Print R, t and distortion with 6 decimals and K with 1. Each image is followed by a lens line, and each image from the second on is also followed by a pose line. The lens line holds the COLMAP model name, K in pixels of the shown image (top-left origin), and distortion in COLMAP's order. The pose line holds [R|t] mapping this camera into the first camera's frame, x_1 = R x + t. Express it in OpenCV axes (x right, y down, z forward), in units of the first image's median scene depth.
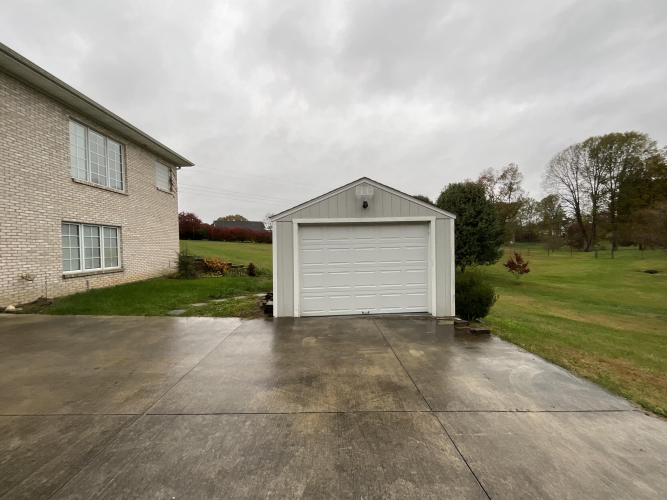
lens RADIAL K [[268.1, 0, 333.5], [0, 268.1, 250.0], [0, 0, 1]] dist [-0.000235, -0.003696]
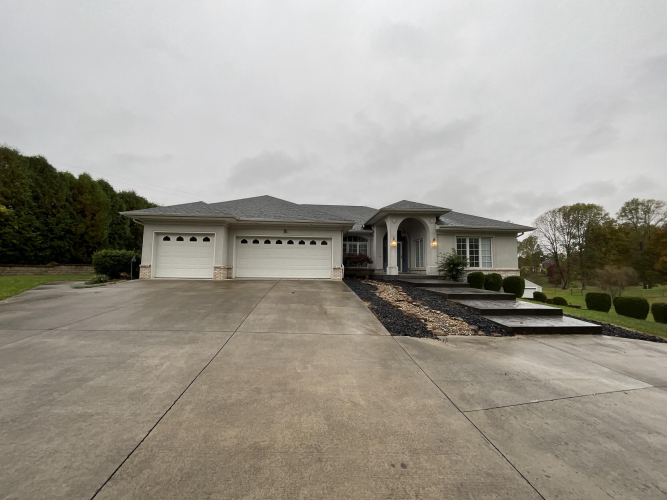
lens RADIAL K [[268.4, 0, 333.5], [0, 268.4, 250.0], [0, 0, 1]] dist [0.000703, -0.000018]
pose [[0.997492, 0.042294, 0.056749, -0.290528], [-0.037163, 0.995373, -0.088605, -0.024814], [-0.060234, 0.086274, 0.994449, -0.287437]]
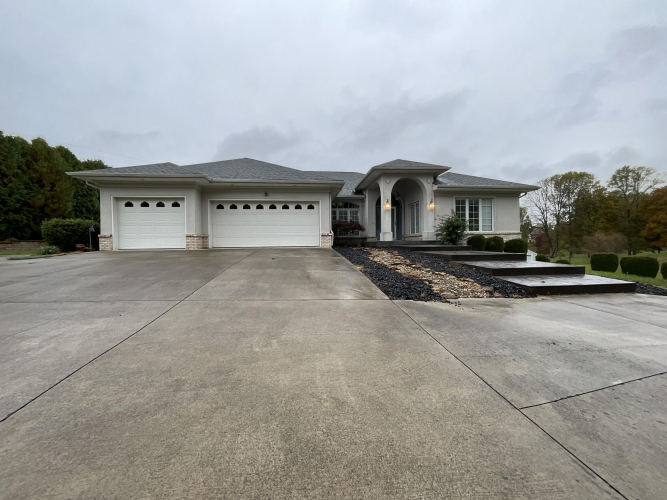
lens RADIAL K [[268.4, 0, 333.5], [0, 268.4, 250.0], [0, 0, 1]] dist [0.000703, -0.000018]
pose [[0.995951, 0.012262, 0.089059, -0.286417], [-0.012291, 0.999924, -0.000224, -0.018344], [-0.089055, -0.000872, 0.996026, -0.267121]]
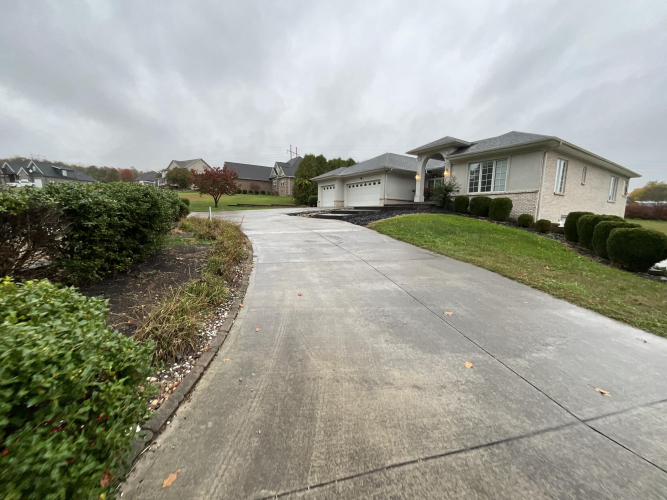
lens RADIAL K [[268.4, 0, 333.5], [0, 268.4, 250.0], [0, 0, 1]] dist [0.000703, -0.000018]
pose [[0.533623, 0.151293, -0.832080, -0.017502], [-0.020695, 0.985910, 0.165991, -0.020942], [0.845469, -0.071357, 0.529235, -0.306422]]
